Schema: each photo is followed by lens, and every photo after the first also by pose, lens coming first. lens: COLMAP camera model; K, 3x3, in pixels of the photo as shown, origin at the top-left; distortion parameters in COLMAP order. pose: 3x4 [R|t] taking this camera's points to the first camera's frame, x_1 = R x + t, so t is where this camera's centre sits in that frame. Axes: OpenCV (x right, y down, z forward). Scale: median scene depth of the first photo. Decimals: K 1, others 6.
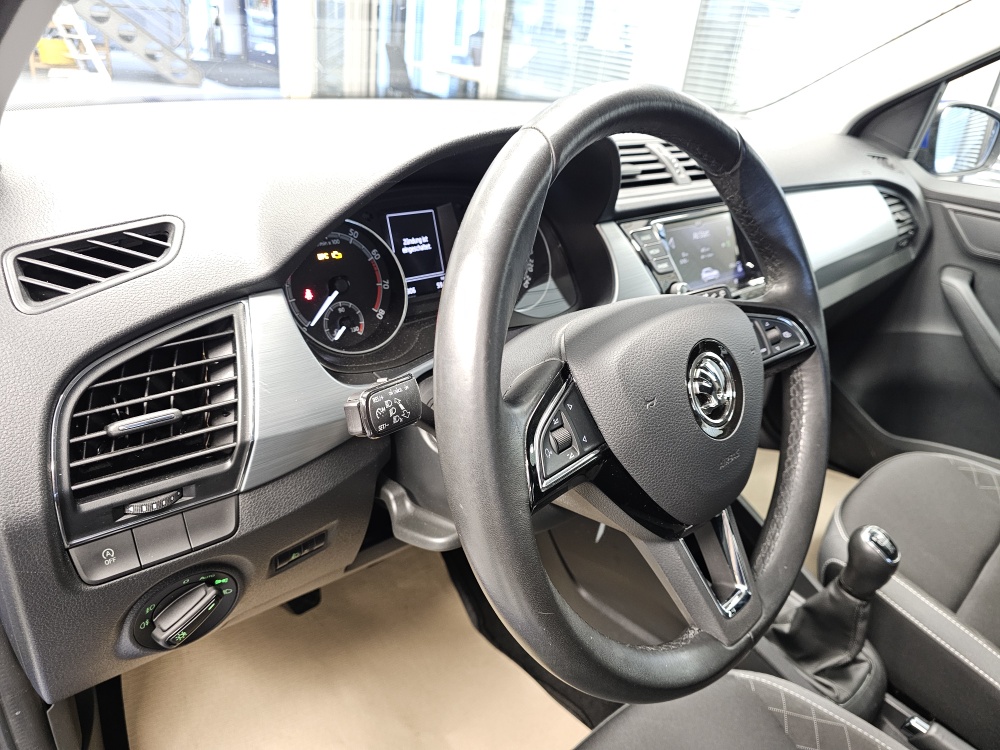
lens RADIAL K [[673.0, 0, 503.7], [0, 673.0, 379.3], [0, 0, 1]] dist [0.045157, -0.046075]
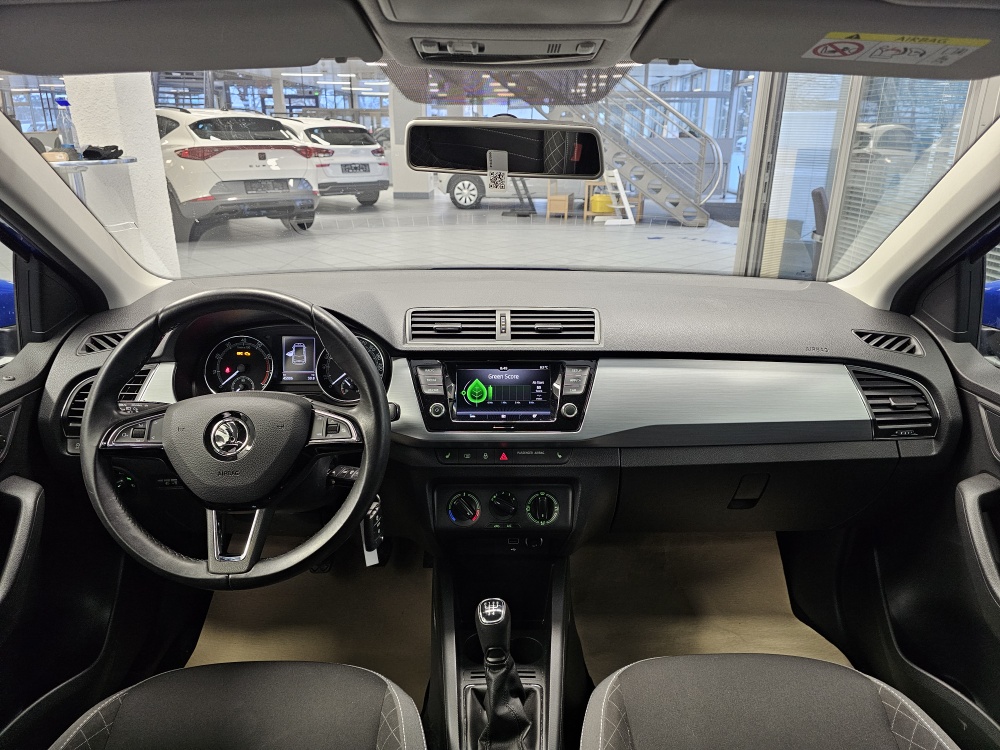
lens RADIAL K [[673.0, 0, 509.5], [0, 673.0, 372.8], [0, 0, 1]] dist [0.045157, -0.046075]
pose [[0.731039, 0.129350, -0.669964, 1.692317], [-0.249660, 0.964489, -0.086205, -0.150593], [0.635022, 0.230282, 0.737372, 0.018650]]
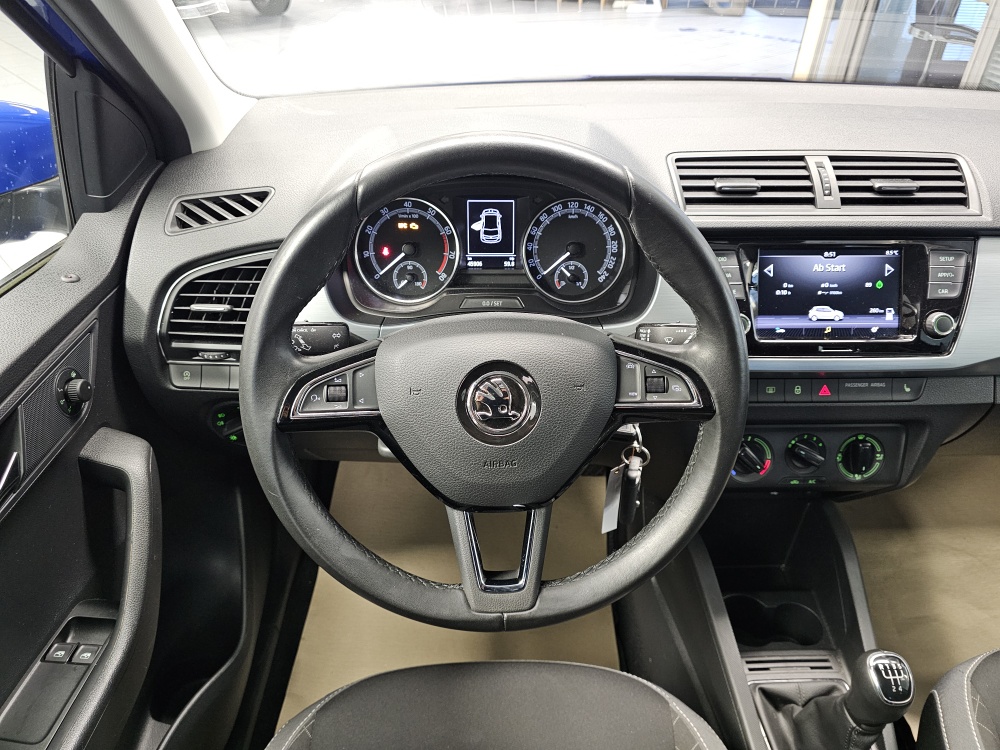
lens RADIAL K [[673.0, 0, 502.1], [0, 673.0, 372.8], [0, 0, 1]] dist [0.045157, -0.046075]
pose [[0.743481, 0.301880, -0.596745, 0.756727], [-0.250558, 0.953065, 0.169966, -0.178231], [0.620045, 0.023153, 0.784224, 0.078826]]
